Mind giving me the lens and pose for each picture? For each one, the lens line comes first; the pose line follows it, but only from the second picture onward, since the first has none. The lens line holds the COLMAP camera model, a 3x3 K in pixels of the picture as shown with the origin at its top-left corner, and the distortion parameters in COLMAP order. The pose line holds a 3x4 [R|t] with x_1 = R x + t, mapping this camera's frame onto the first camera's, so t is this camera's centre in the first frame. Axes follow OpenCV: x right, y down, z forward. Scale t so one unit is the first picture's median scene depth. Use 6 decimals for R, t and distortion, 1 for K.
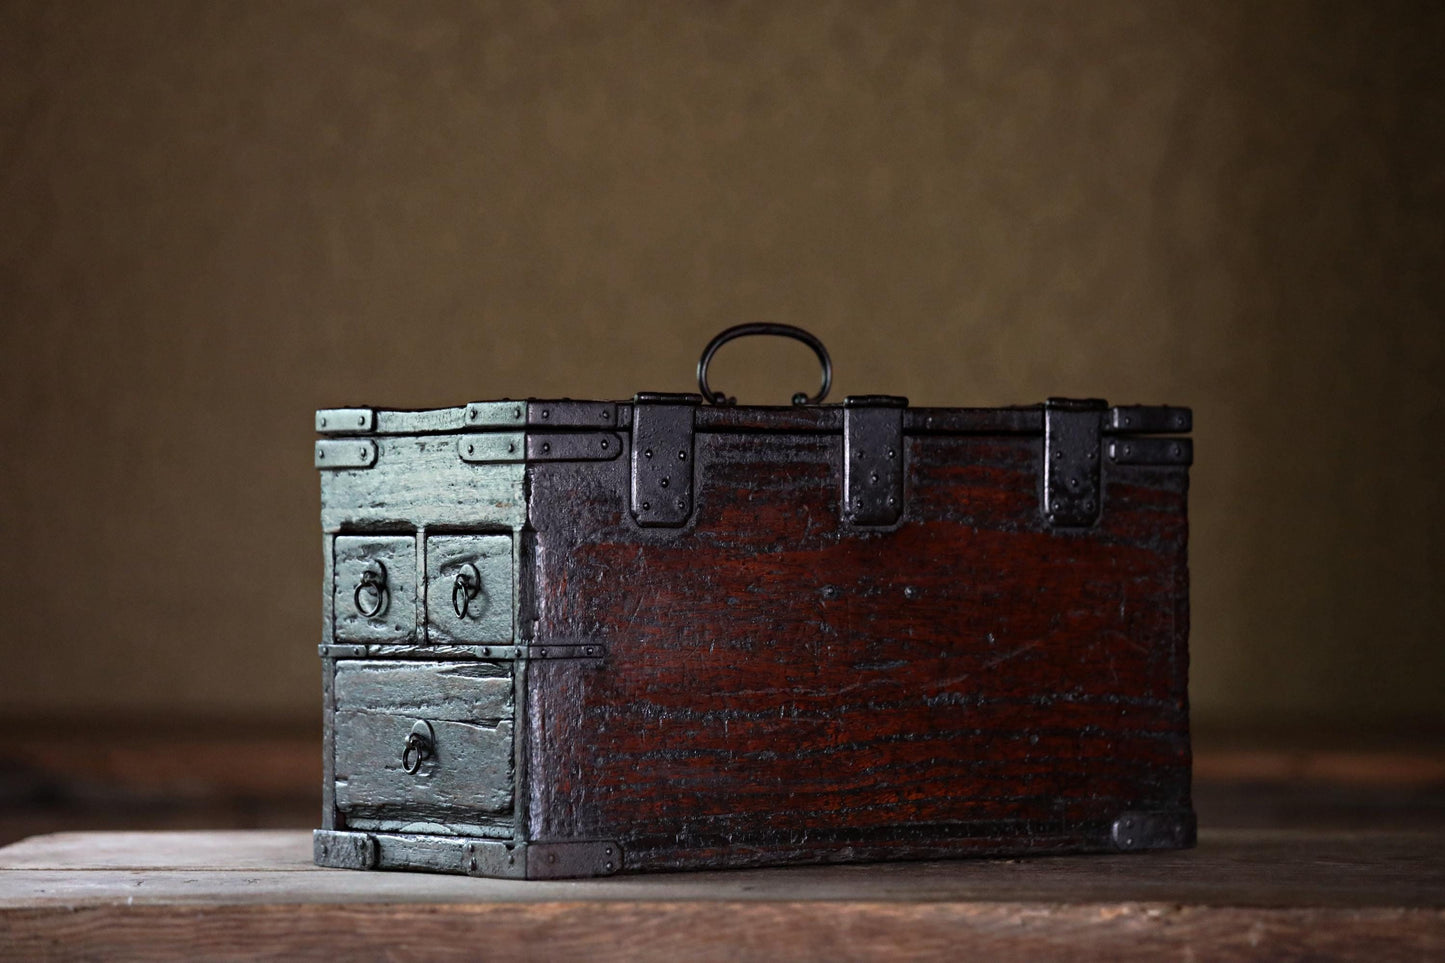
lens RADIAL K [[6883.0, 0, 722.5], [0, 6883.0, 481.5], [0, 0, 1]] dist [1.656702, -10.792297]
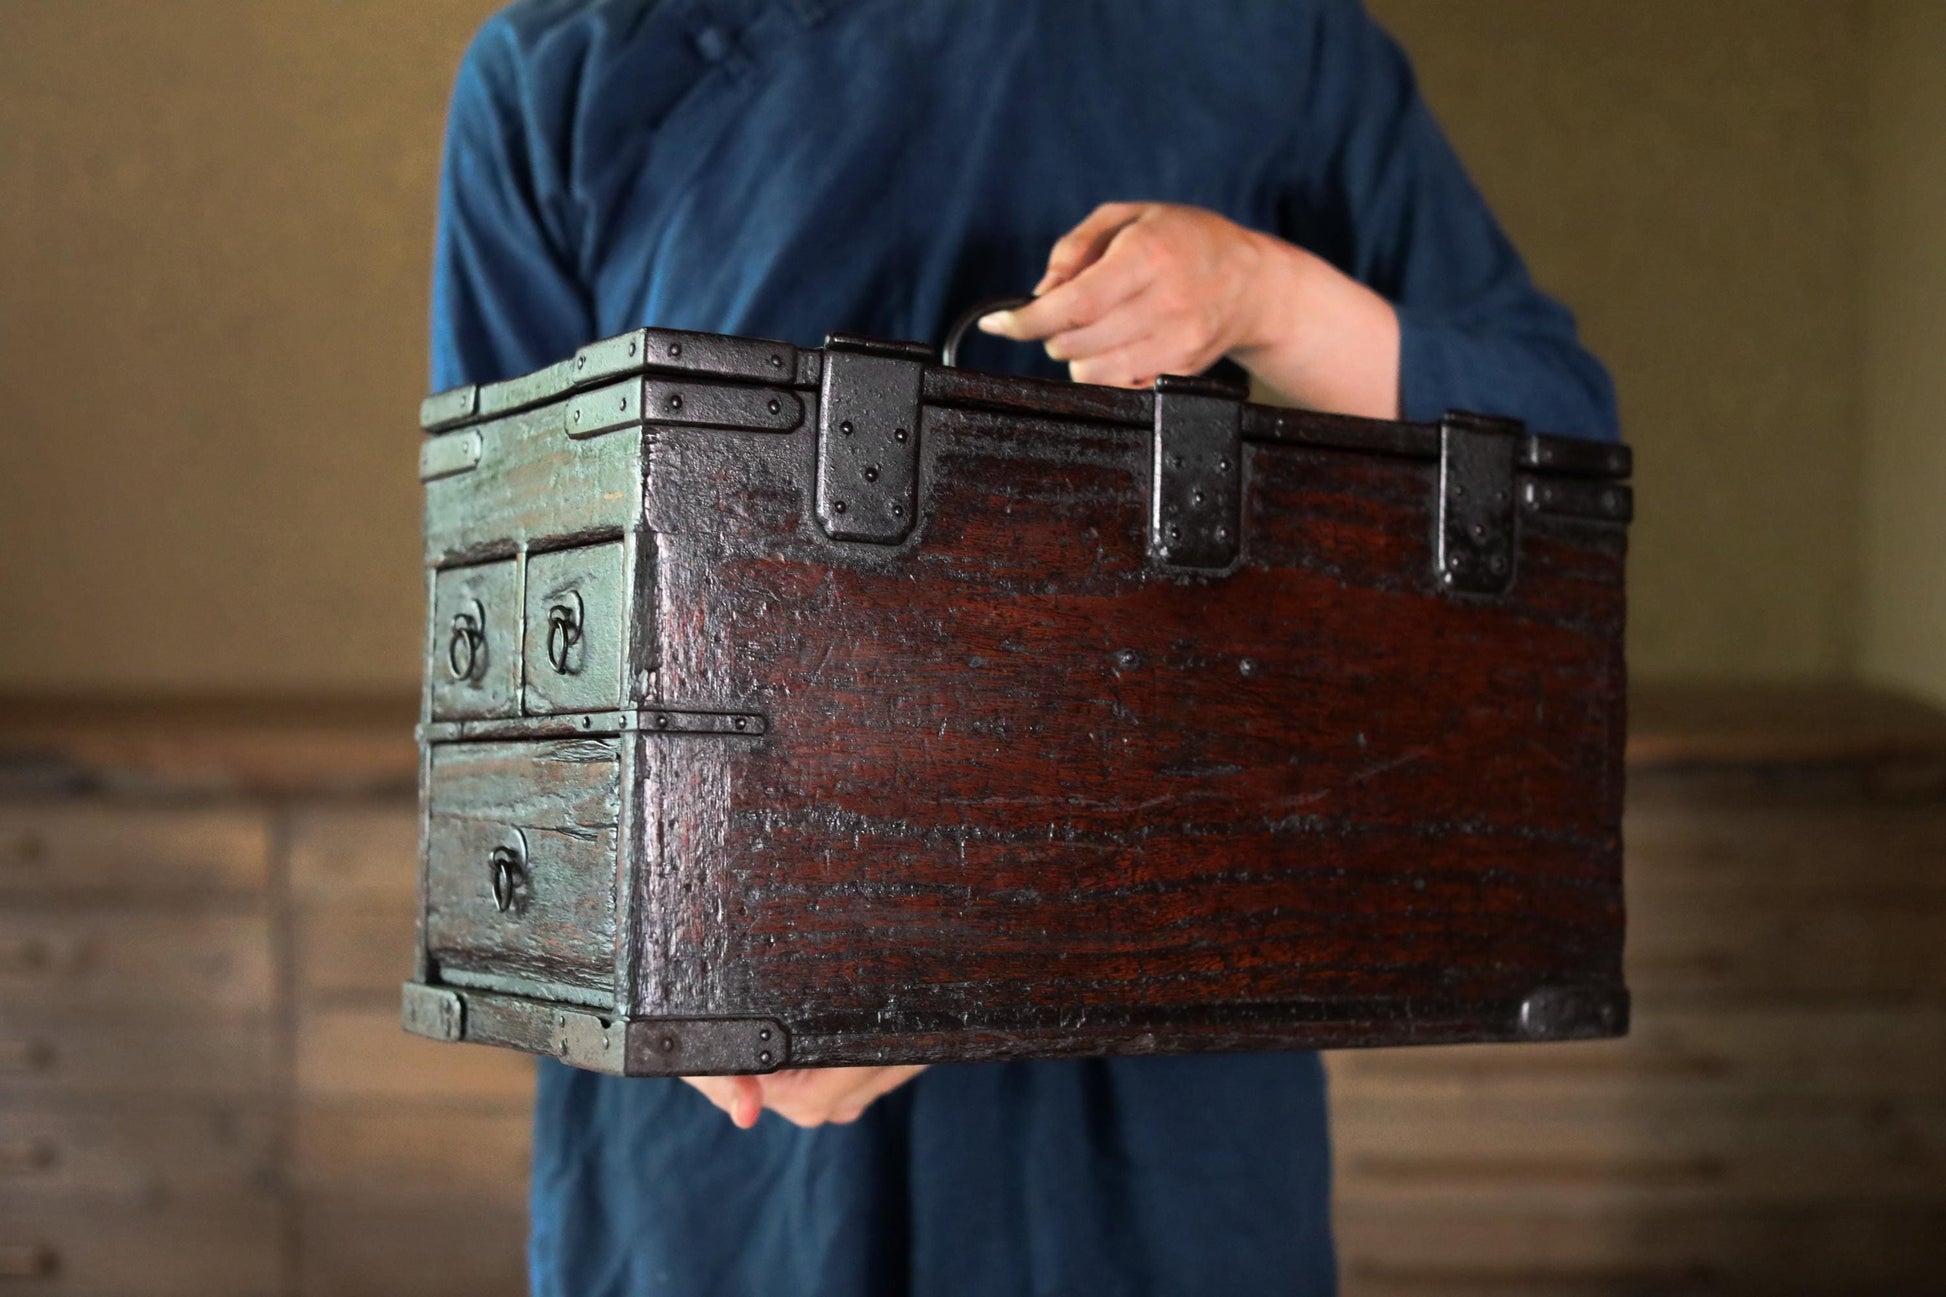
lens RADIAL K [[2872.8, 0, 973.0], [0, 2872.8, 648.5], [0, 0, 1]] dist [-0.093505, 0.066610]
pose [[0.996359, 0.017998, -0.083335, 0.023940], [-0.022883, 0.998052, -0.058043, 0.031855], [0.082128, 0.059739, 0.994830, 0.717663]]
